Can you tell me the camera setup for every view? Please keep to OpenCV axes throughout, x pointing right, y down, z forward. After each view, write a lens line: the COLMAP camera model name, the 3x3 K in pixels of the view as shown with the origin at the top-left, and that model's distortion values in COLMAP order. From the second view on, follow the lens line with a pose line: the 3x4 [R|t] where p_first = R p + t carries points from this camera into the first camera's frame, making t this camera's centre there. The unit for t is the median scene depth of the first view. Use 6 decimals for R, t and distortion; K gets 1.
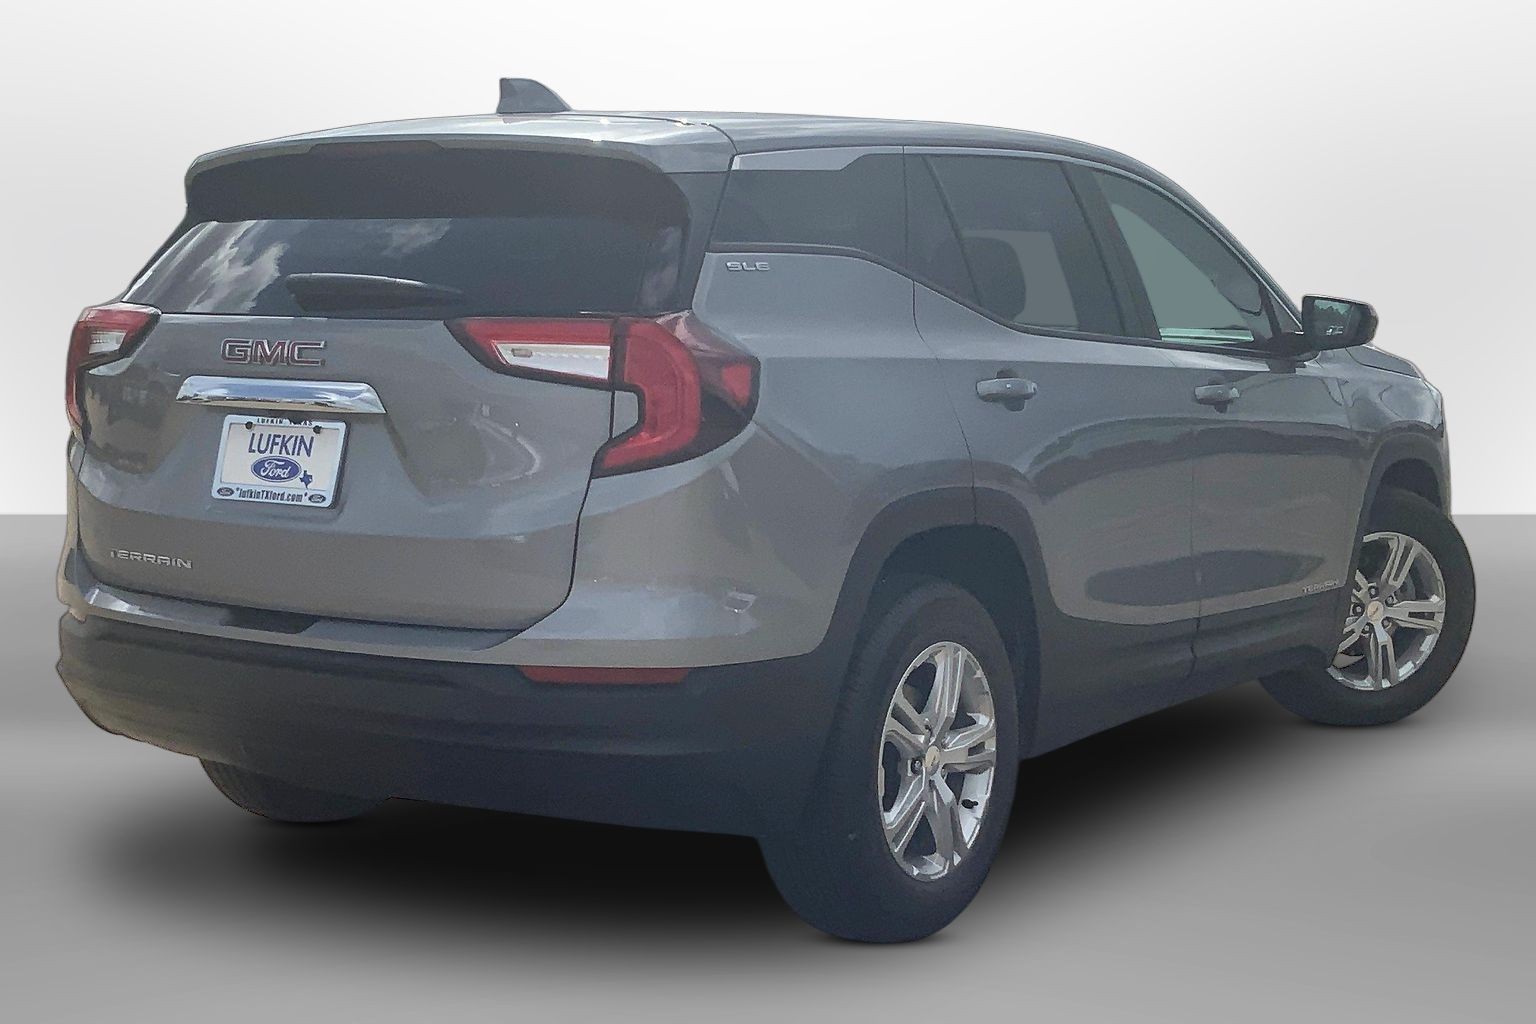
lens RADIAL K [[2170.3, 0, 768.0], [0, 2170.3, 512.0], [0, 0, 1]] dist [0.004989, 0.007969]
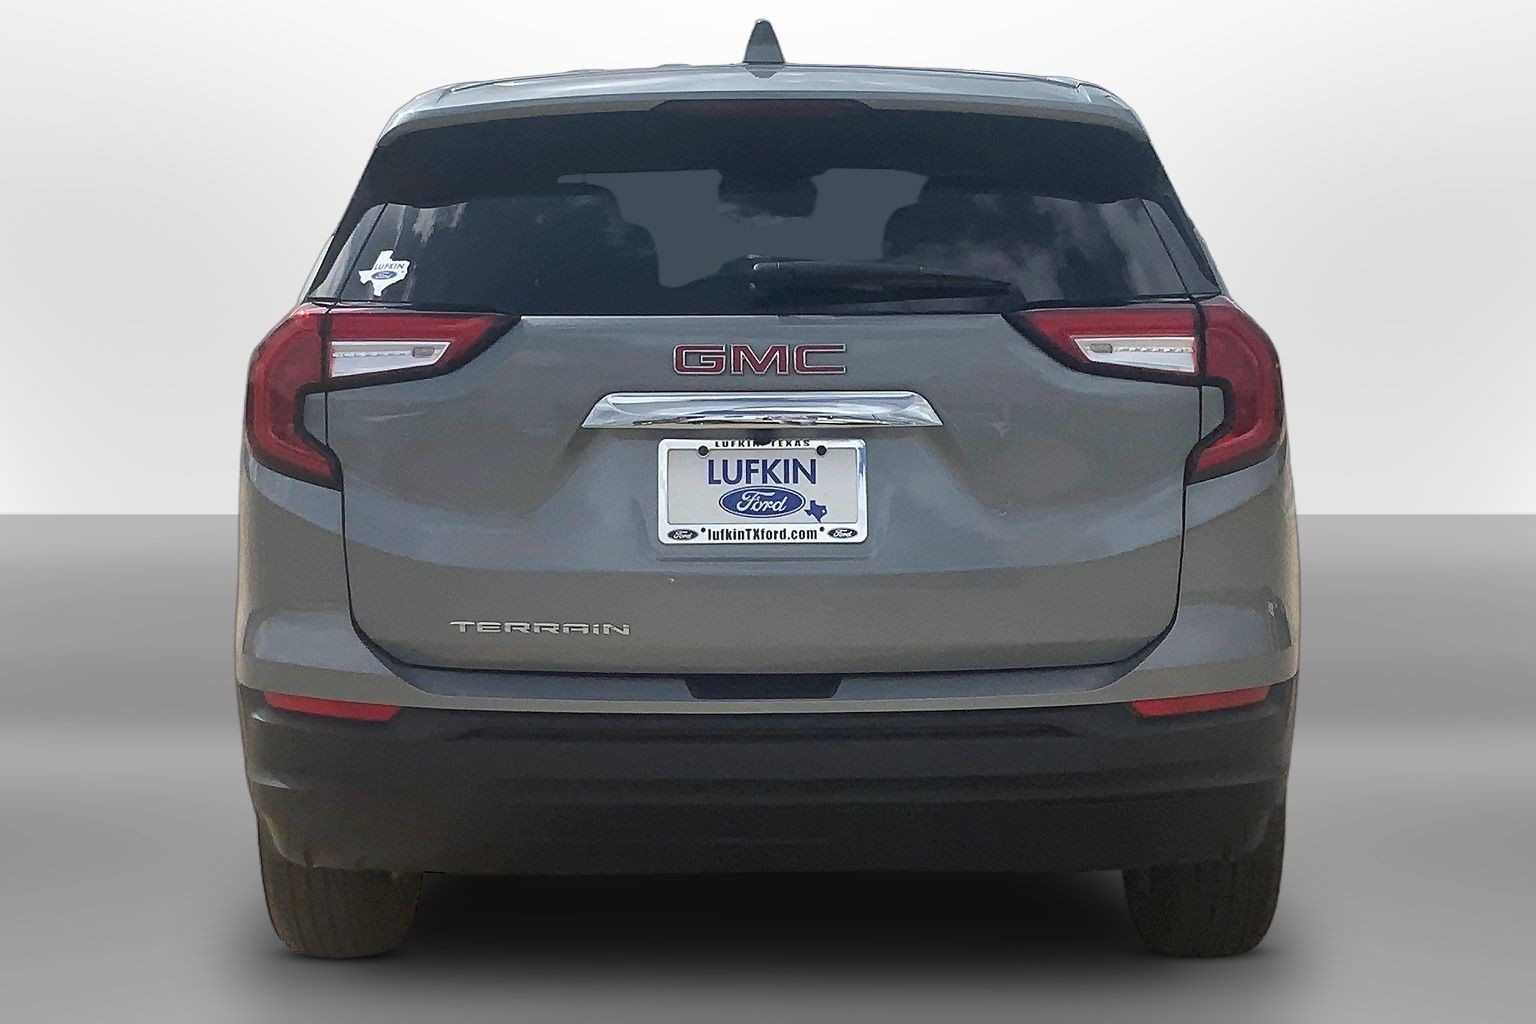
lens RADIAL K [[2148.6, 0, 768.0], [0, 2148.6, 512.0], [0, 0, 1]] dist [0.006868, 0.002858]
pose [[0.840105, -0.083275, 0.535993, -0.661030], [0.068779, 0.996523, 0.047022, -0.054017], [-0.538045, -0.002638, 0.842912, 0.317136]]
